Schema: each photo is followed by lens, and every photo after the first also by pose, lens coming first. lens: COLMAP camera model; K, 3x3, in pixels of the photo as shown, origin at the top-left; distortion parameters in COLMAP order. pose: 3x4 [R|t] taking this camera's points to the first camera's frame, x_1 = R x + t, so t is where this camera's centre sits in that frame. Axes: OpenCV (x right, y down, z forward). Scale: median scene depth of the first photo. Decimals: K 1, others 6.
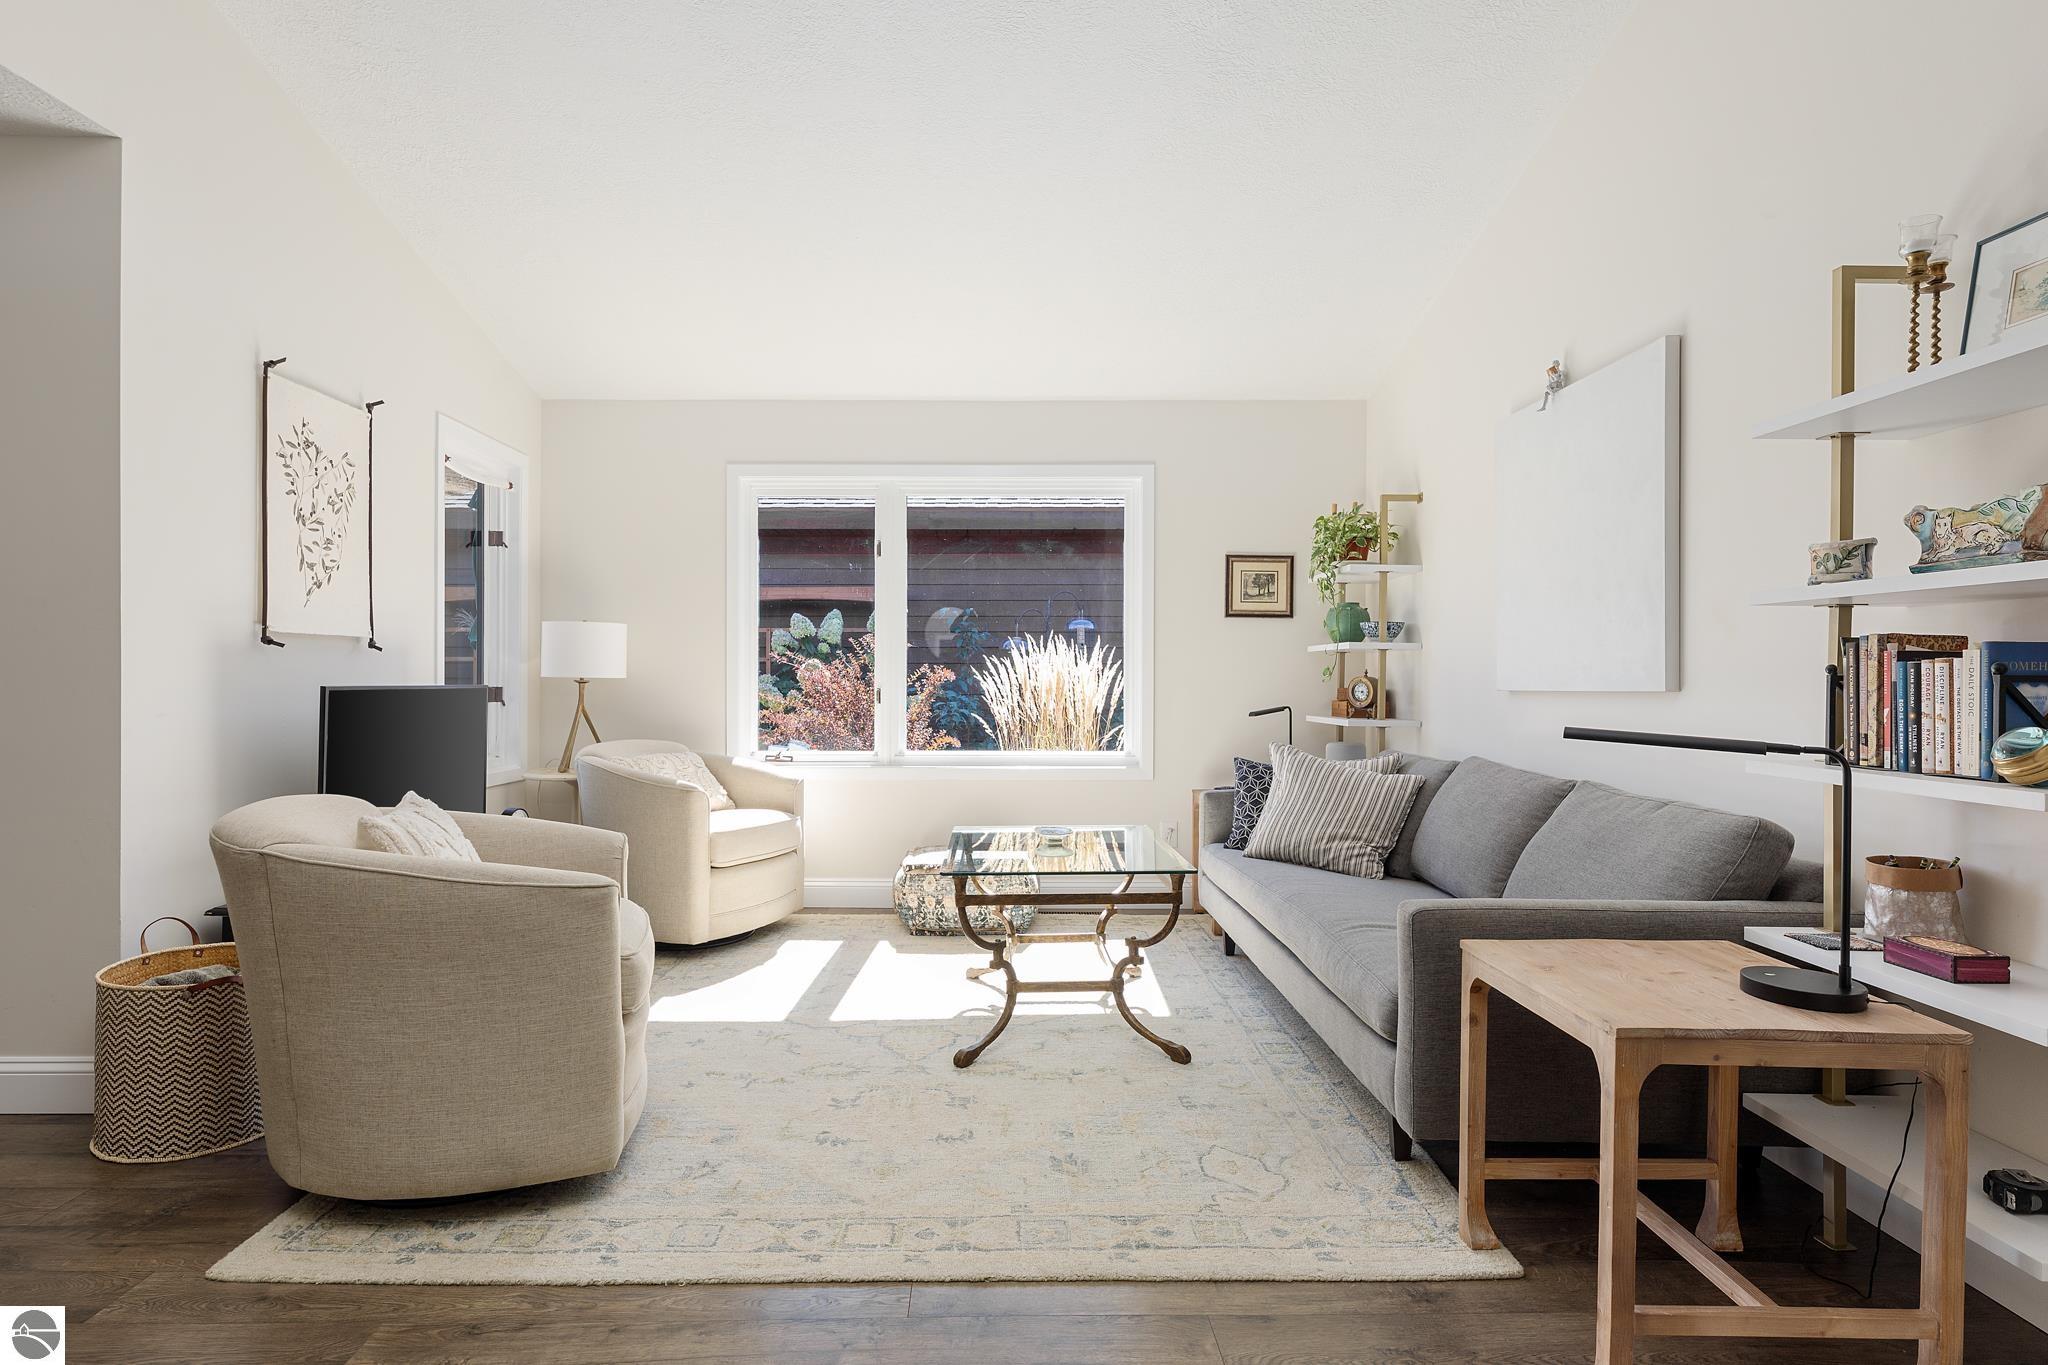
lens RADIAL K [[1068.3, 0, 1001.1], [0, 1068.3, 692.2], [0, 0, 1]] dist [-0.002586, 0.001111]
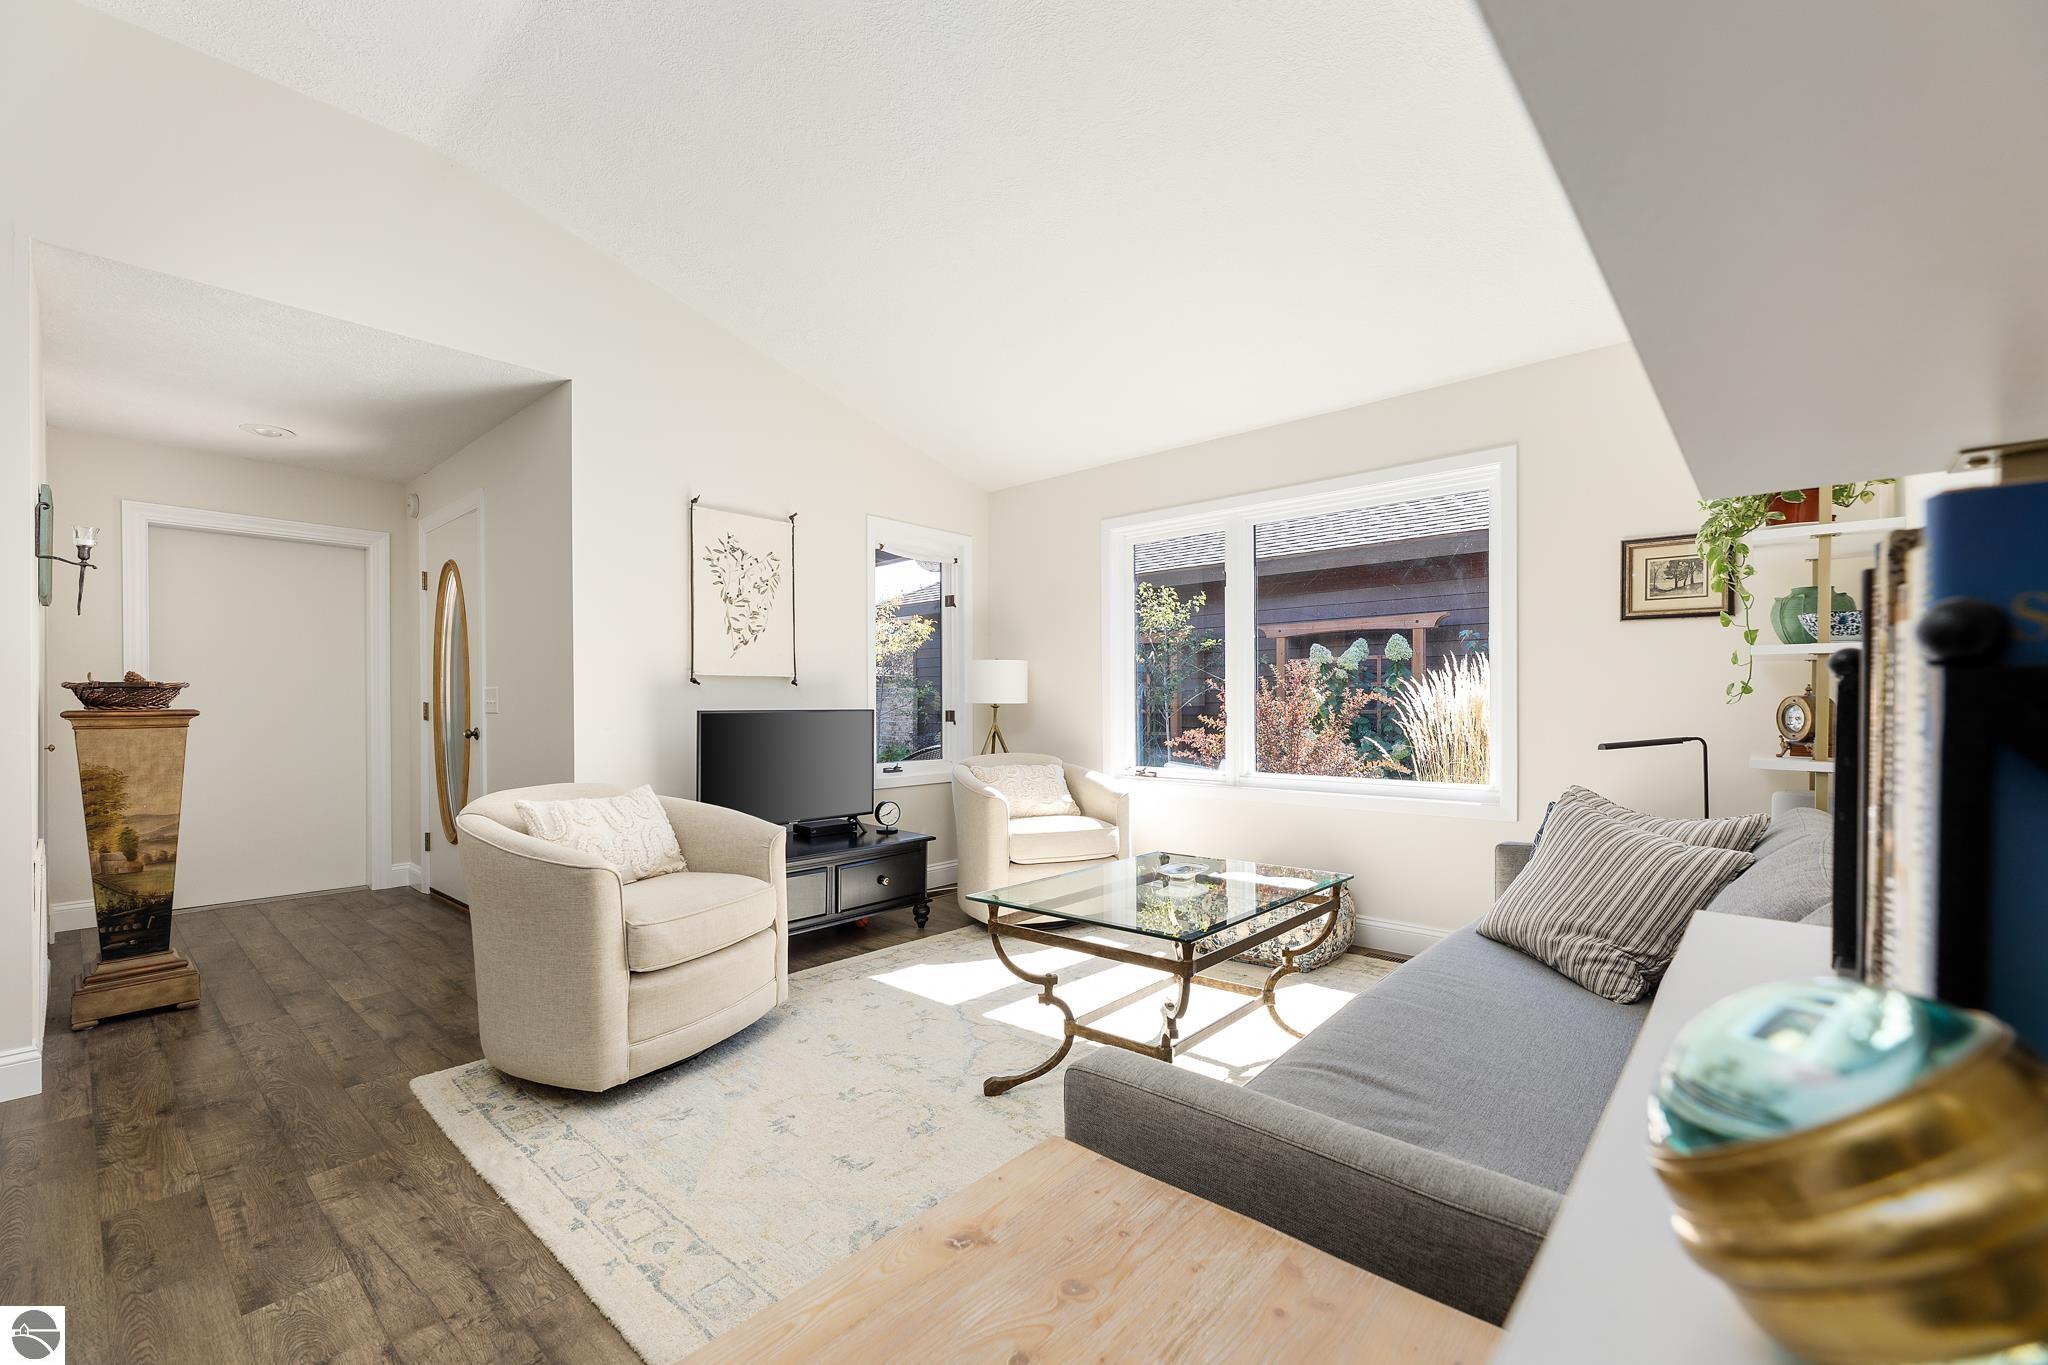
lens RADIAL K [[842.9, 0, 1025.1], [0, 842.9, 711.9], [0, 0, 1]] dist [0.002050, 0.000137]
pose [[0.747971, 0.001246, -0.663730, 0.444248], [-0.002763, 0.999995, -0.001236, -0.003240], [0.663726, 0.002758, 0.747971, 0.381195]]
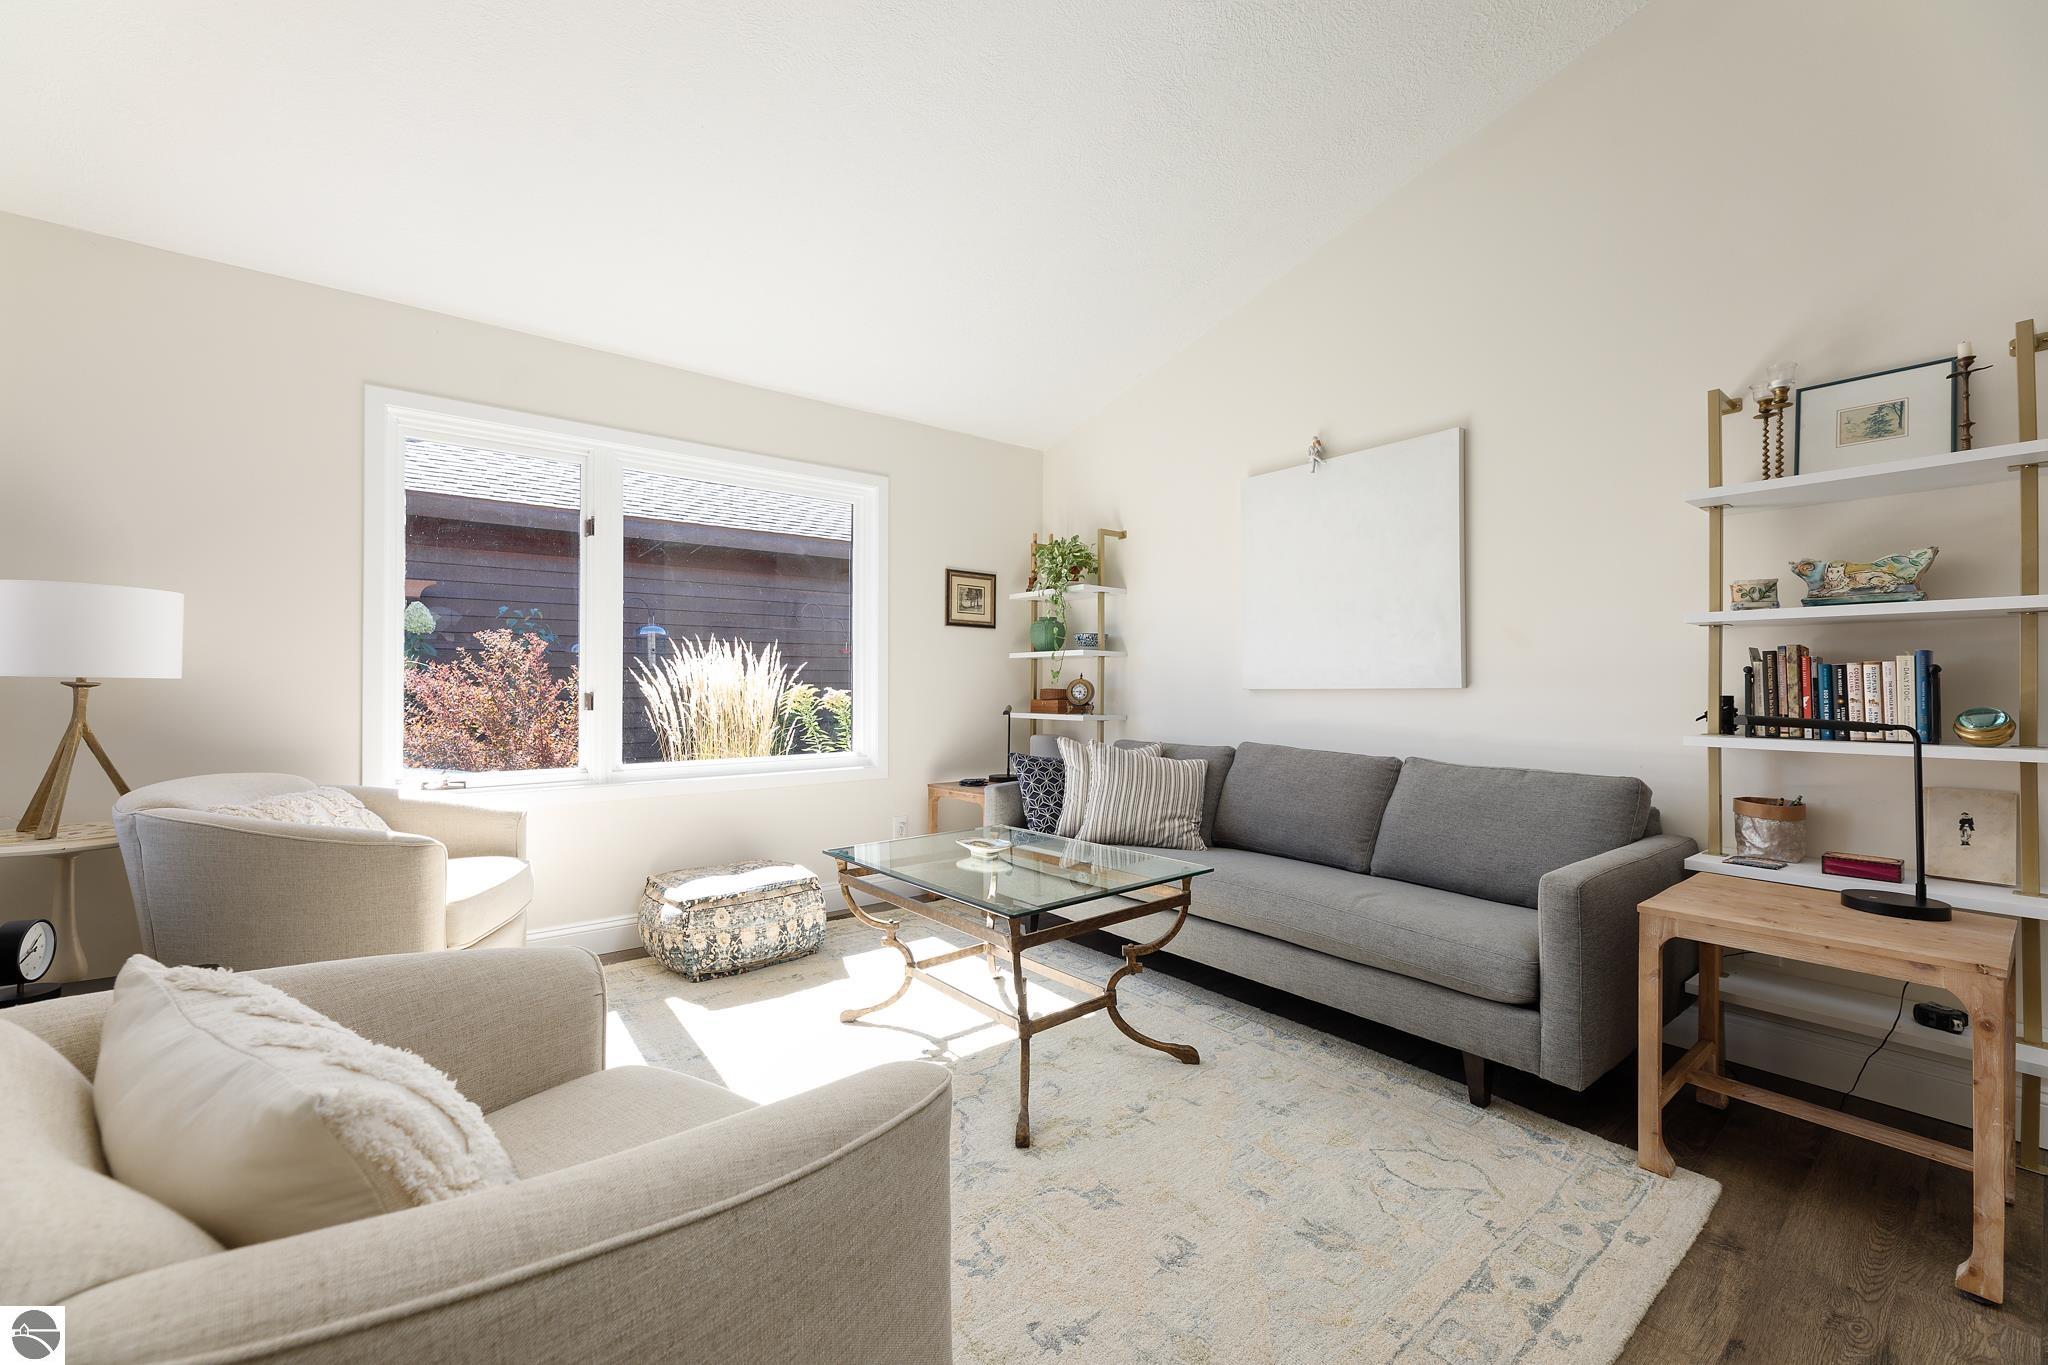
lens RADIAL K [[816.5, 0, 1029.0], [0, 816.5, 681.8], [0, 0, 1]] dist [-0.000444, 0.000020]
pose [[0.783863, -0.000274, 0.620934, -0.373581], [0.010151, 0.999872, -0.012374, -0.000881], [-0.620851, 0.016002, 0.783765, 0.433817]]
